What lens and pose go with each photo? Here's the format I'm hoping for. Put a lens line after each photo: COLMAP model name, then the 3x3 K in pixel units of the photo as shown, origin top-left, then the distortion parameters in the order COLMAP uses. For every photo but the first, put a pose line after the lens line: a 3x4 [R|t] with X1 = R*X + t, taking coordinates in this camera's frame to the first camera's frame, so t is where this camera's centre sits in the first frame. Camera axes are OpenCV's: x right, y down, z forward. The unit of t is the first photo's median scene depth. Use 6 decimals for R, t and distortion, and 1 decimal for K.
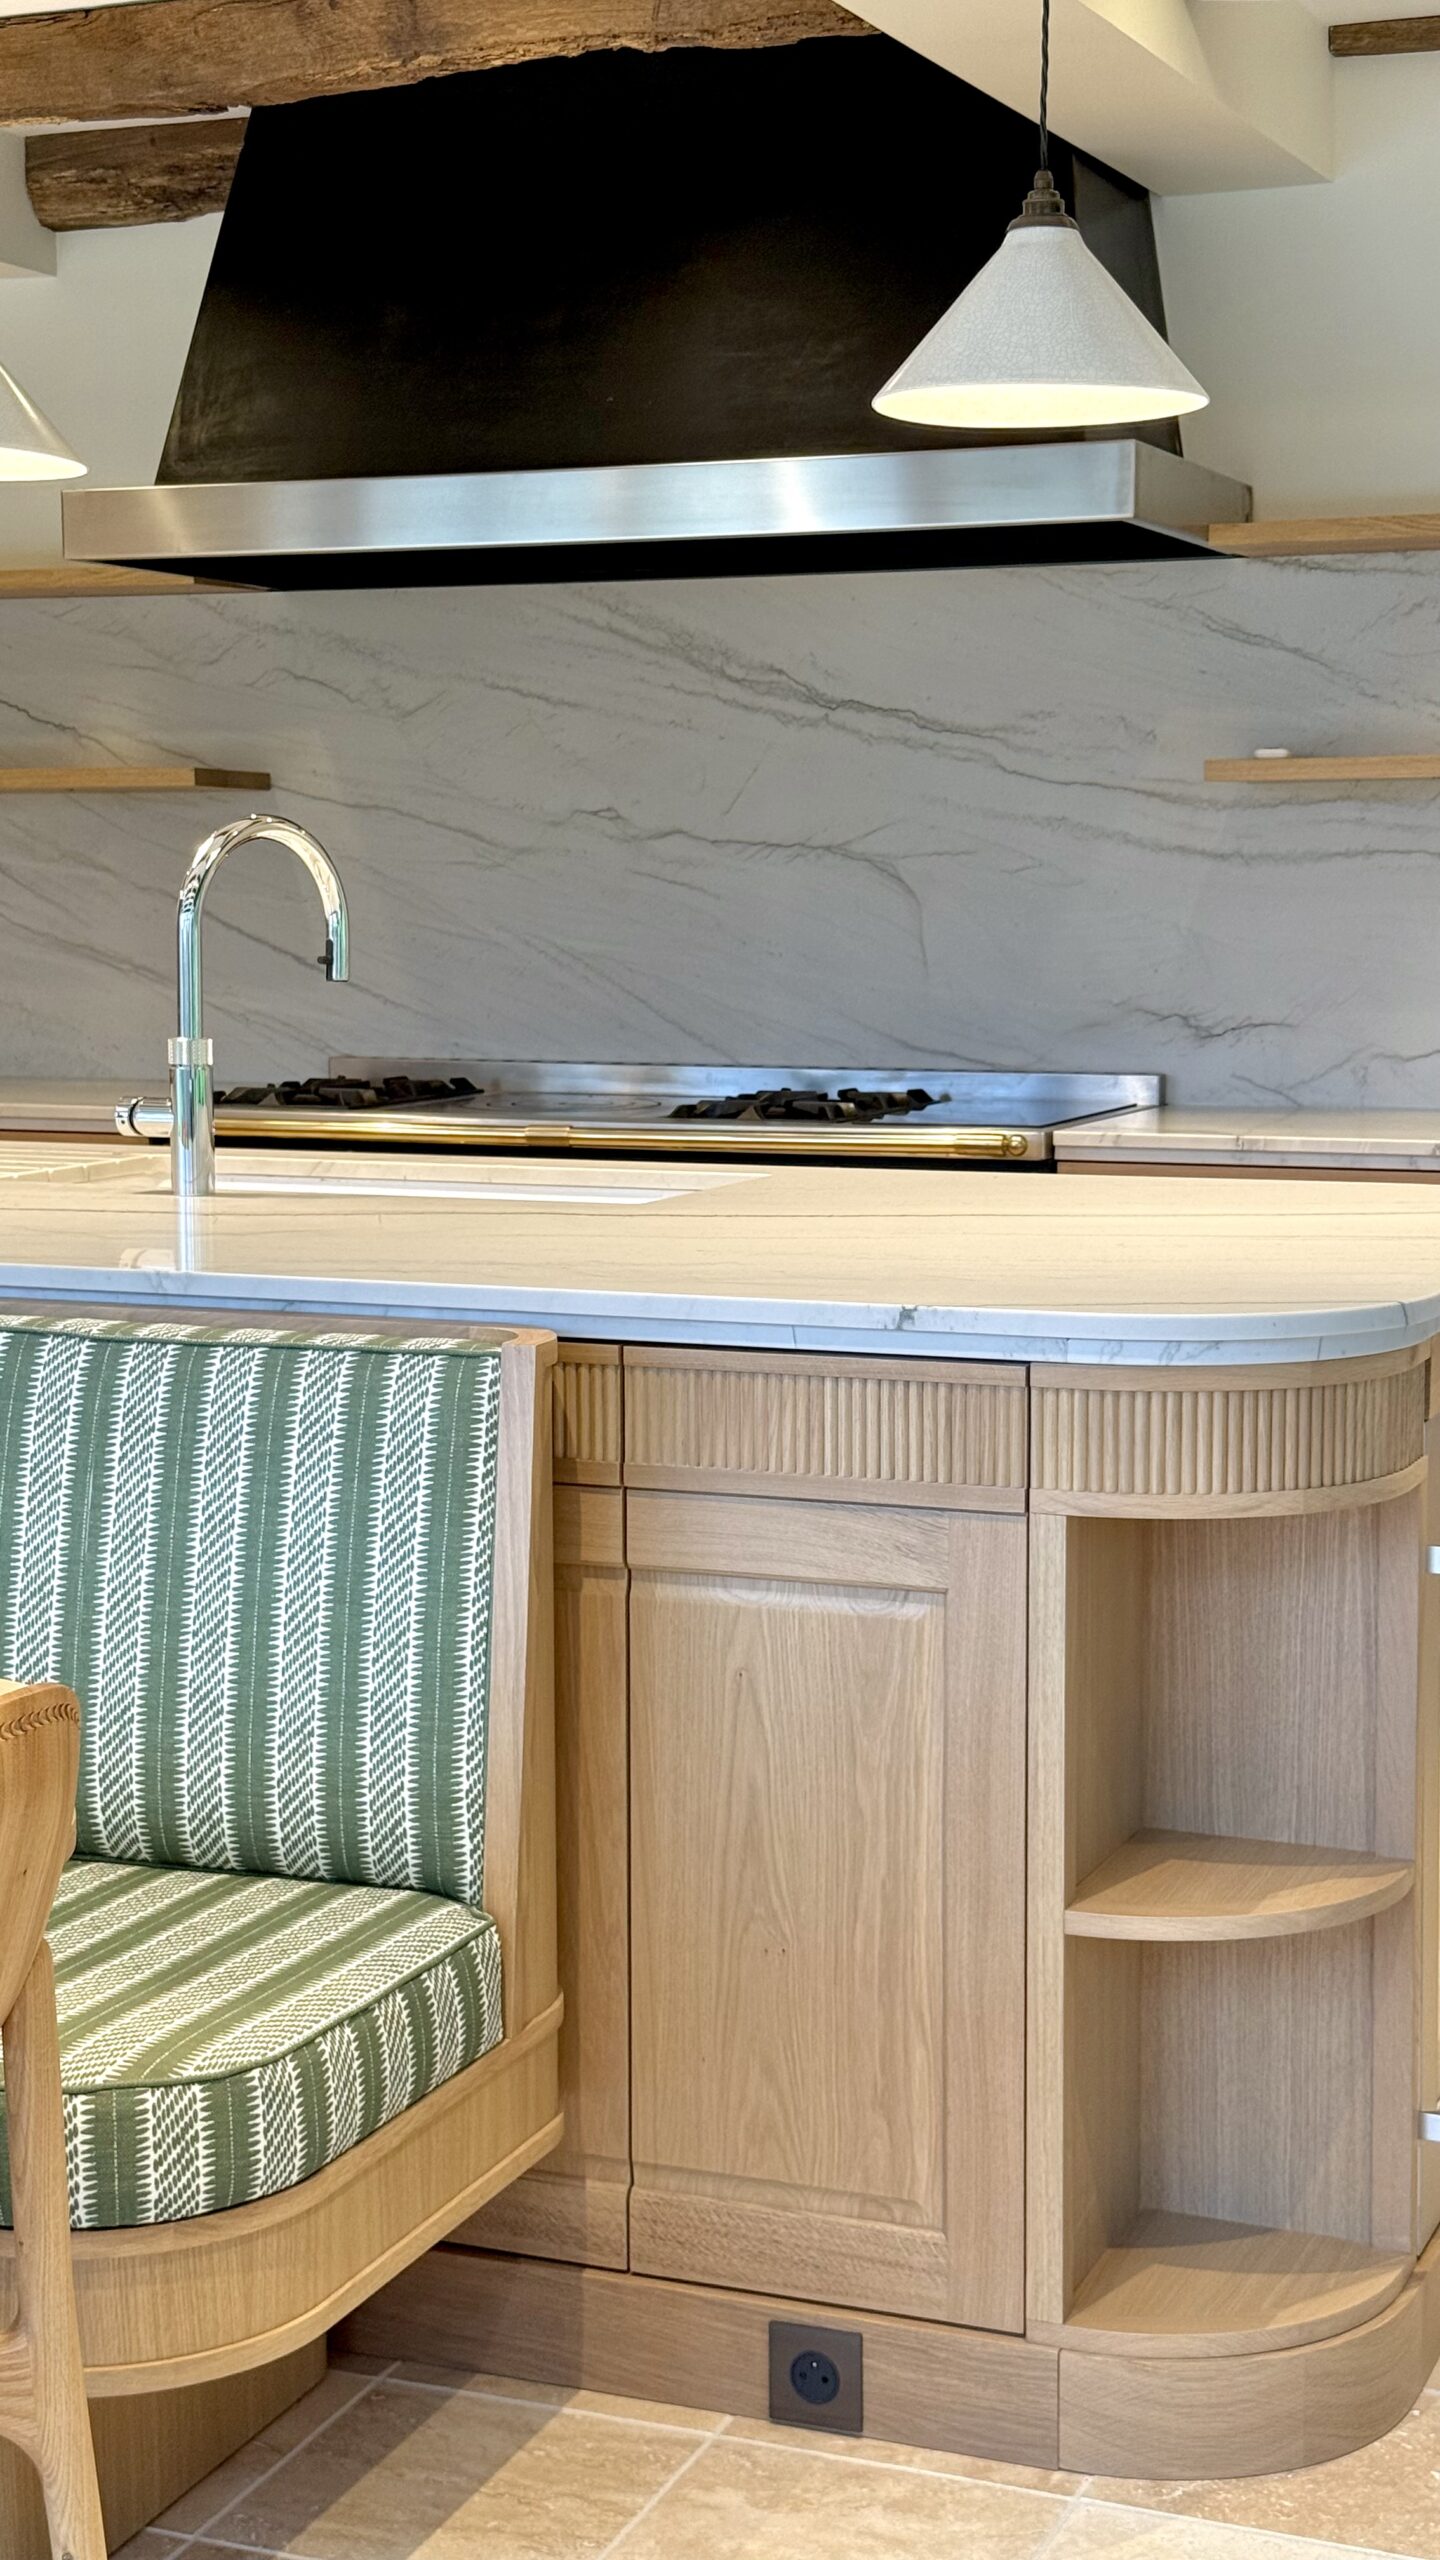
lens RADIAL K [[3486.5, 0, 720.0], [0, 3486.5, 1280.0], [0, 0, 1]] dist [0.113180, -0.101514]
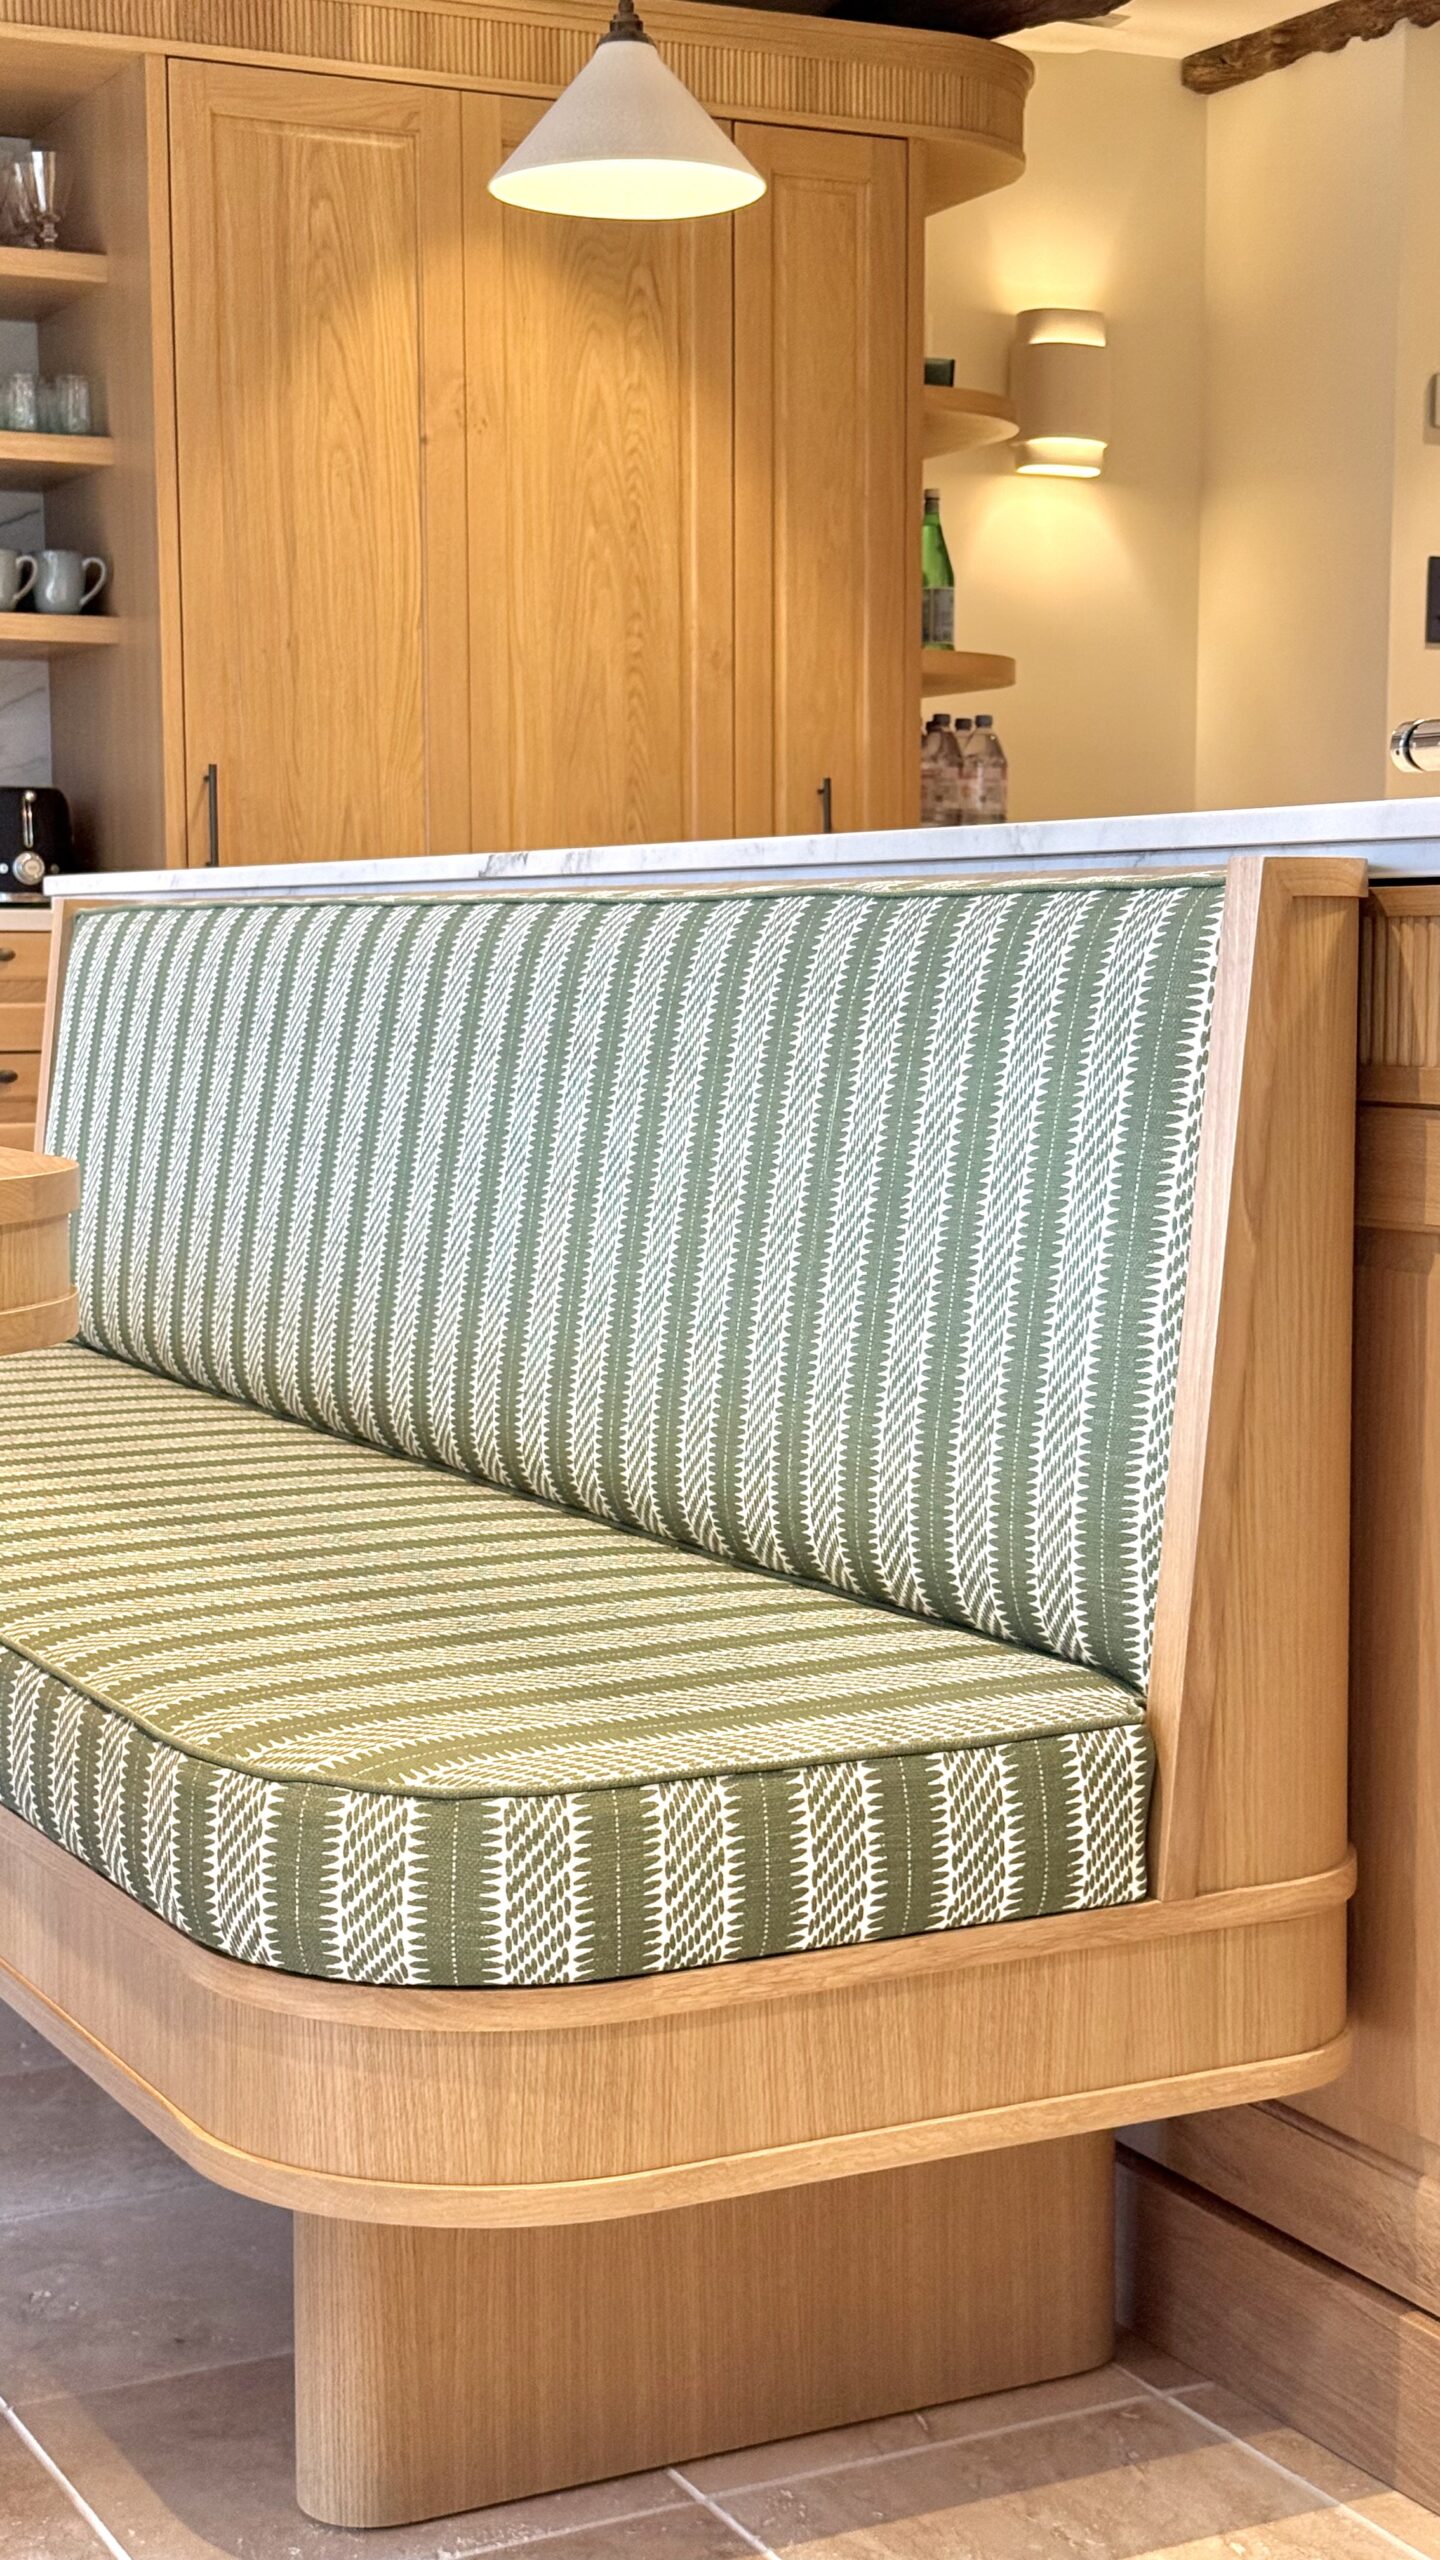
lens RADIAL K [[3579.2, 0, 728.6], [0, 3579.2, 1320.9], [0, 0, 1]] dist [0.136767, -0.095275]
pose [[0.768202, 0.069633, -0.636409, 0.303621], [-0.073138, 0.997105, 0.020815, 0.098400], [0.636016, 0.030555, 0.771071, 0.417307]]
